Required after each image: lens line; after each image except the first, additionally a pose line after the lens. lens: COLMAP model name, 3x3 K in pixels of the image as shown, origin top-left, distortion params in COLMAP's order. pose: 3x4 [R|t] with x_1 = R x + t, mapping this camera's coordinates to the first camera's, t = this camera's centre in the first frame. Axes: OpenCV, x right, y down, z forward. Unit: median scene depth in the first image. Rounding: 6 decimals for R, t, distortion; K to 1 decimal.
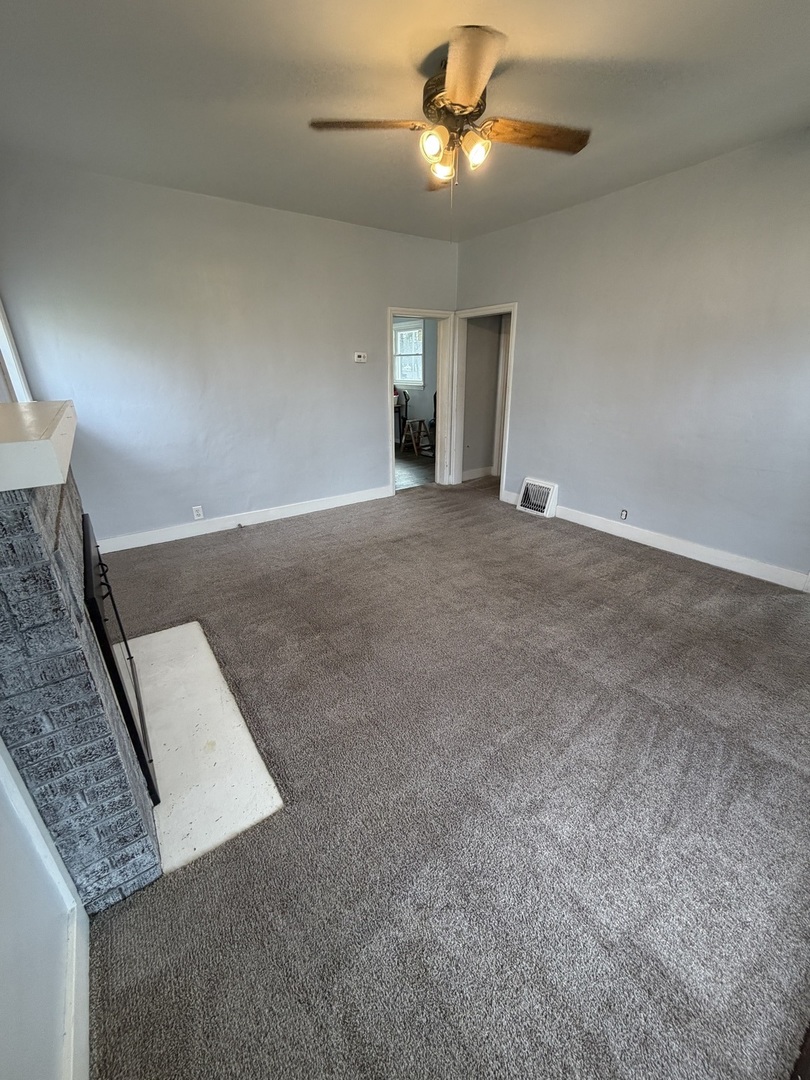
lens RADIAL K [[430.1, 0, 415.8], [0, 430.1, 542.1], [0, 0, 1]] dist [-0.000050, 0.000376]
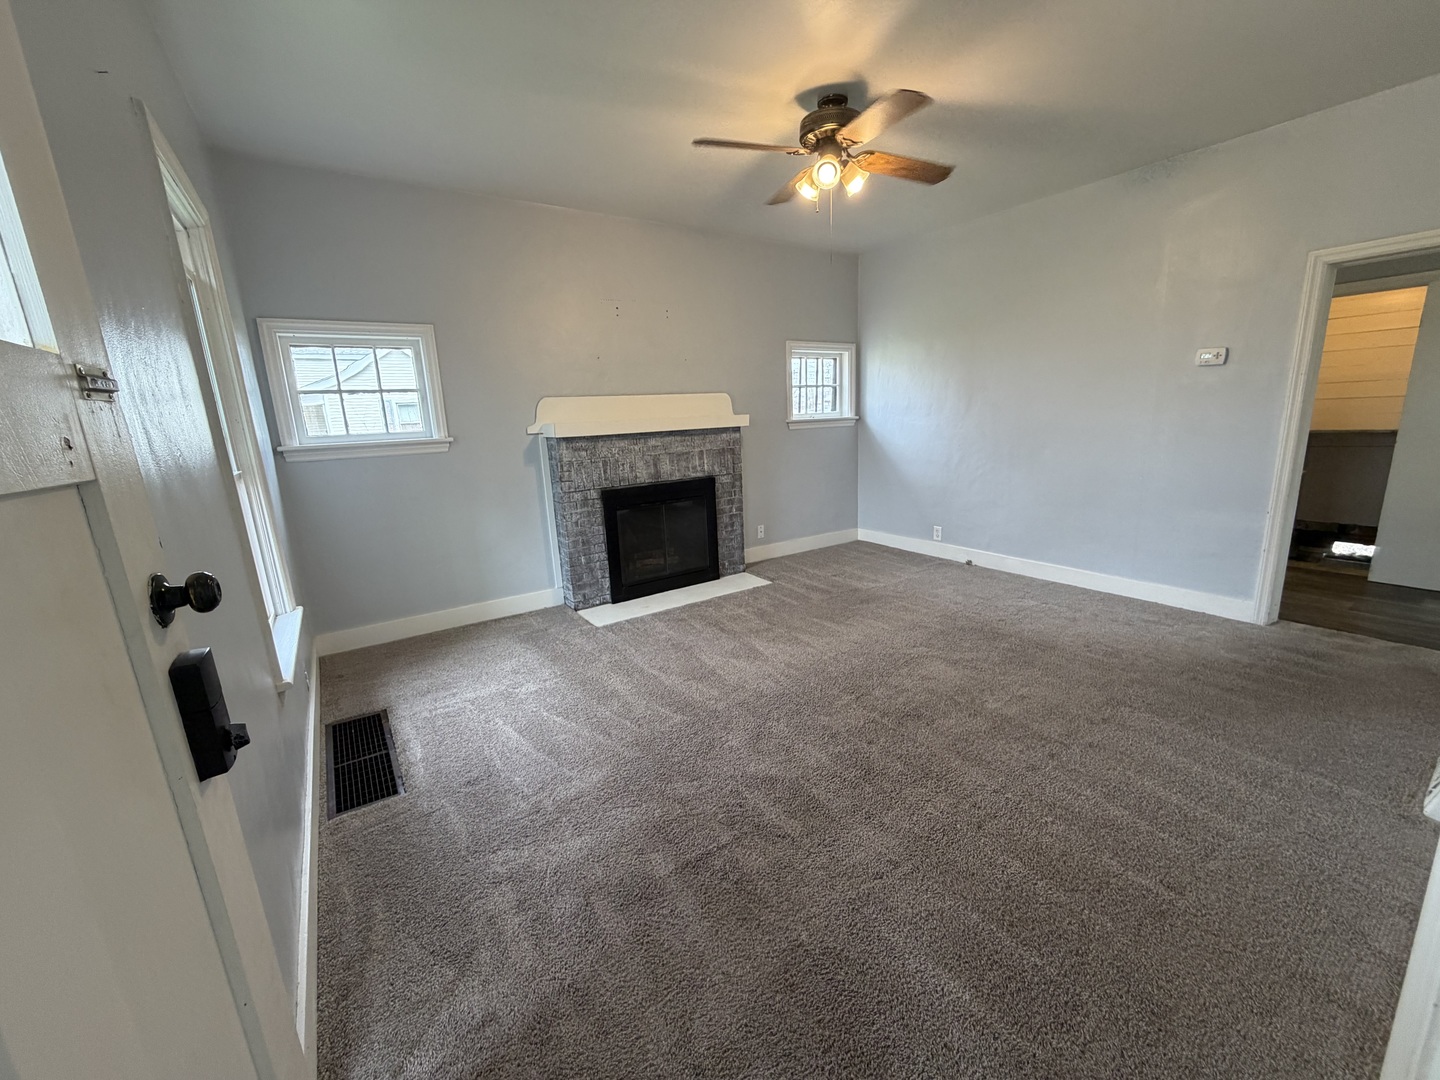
lens RADIAL K [[573.4, 0, 724.4], [0, 573.4, 540.9], [0, 0, 1]] dist [-0.000050, 0.000376]
pose [[-0.048358, 0.219388, -0.974438, 0.745227], [-0.344073, 0.912211, 0.222453, -0.168691], [0.937697, 0.346035, 0.031372, 0.502780]]
